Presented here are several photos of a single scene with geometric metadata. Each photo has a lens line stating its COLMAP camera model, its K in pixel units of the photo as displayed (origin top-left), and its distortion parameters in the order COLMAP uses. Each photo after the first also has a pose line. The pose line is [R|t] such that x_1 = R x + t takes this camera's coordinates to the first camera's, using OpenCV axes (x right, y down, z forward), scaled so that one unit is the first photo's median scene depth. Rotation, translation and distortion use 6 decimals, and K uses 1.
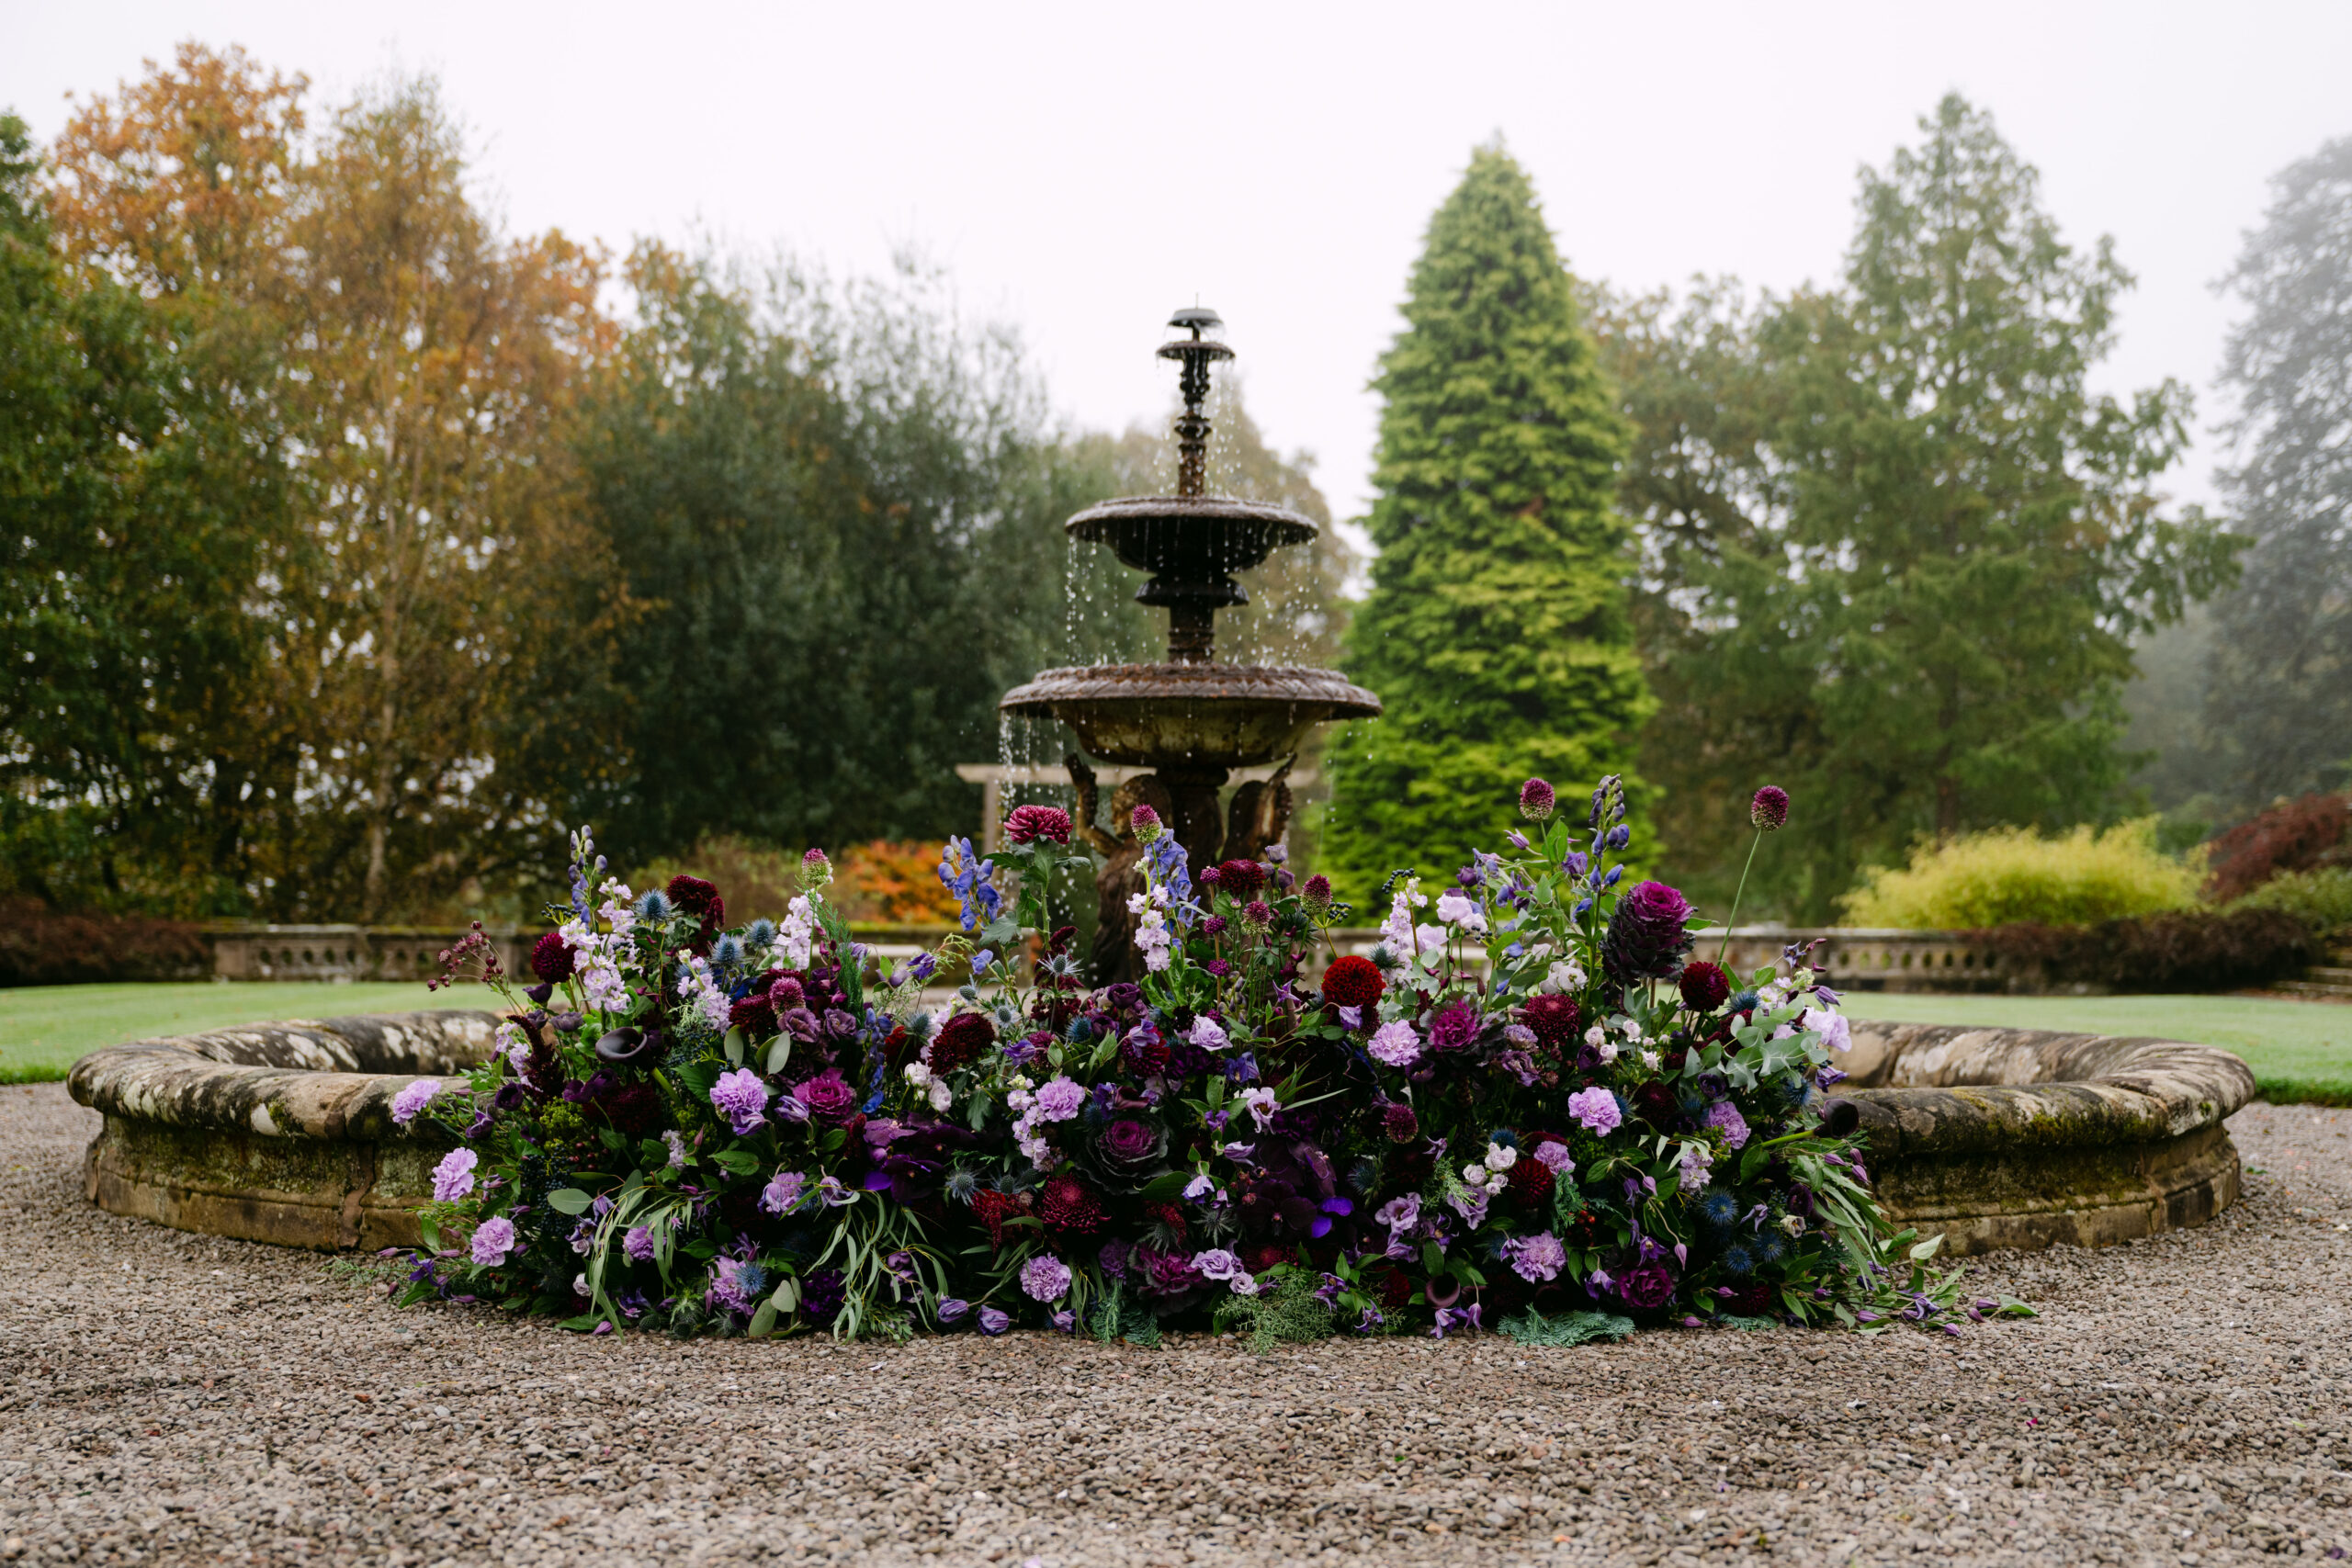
lens RADIAL K [[2887.6, 0, 1176.0], [0, 2887.6, 784.0], [0, 0, 1]] dist [0.029682, 0.036812]
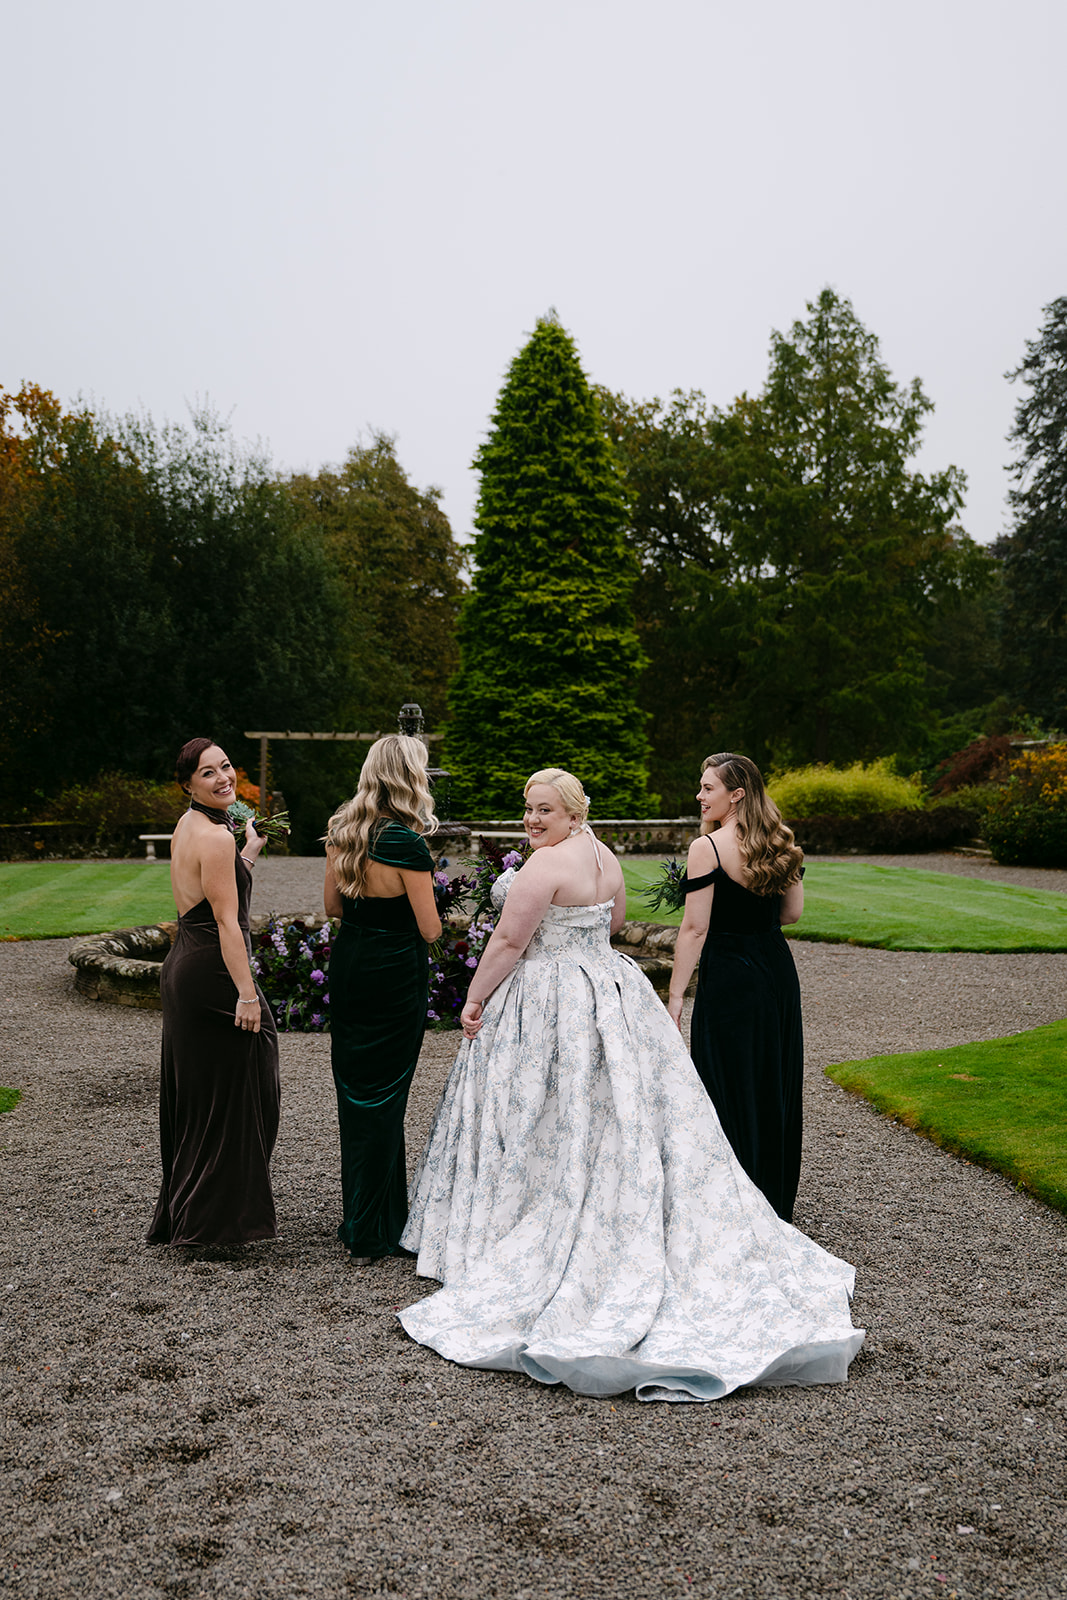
lens RADIAL K [[1964.5, 0, 533.5], [0, 1964.5, 800.0], [0, 0, 1]] dist [0.029682, 0.036812]
pose [[0.995429, -0.005711, 0.095333, -0.006603], [-0.000351, 0.997985, 0.063448, -0.020275], [-0.095503, -0.063191, 0.993421, -0.114479]]
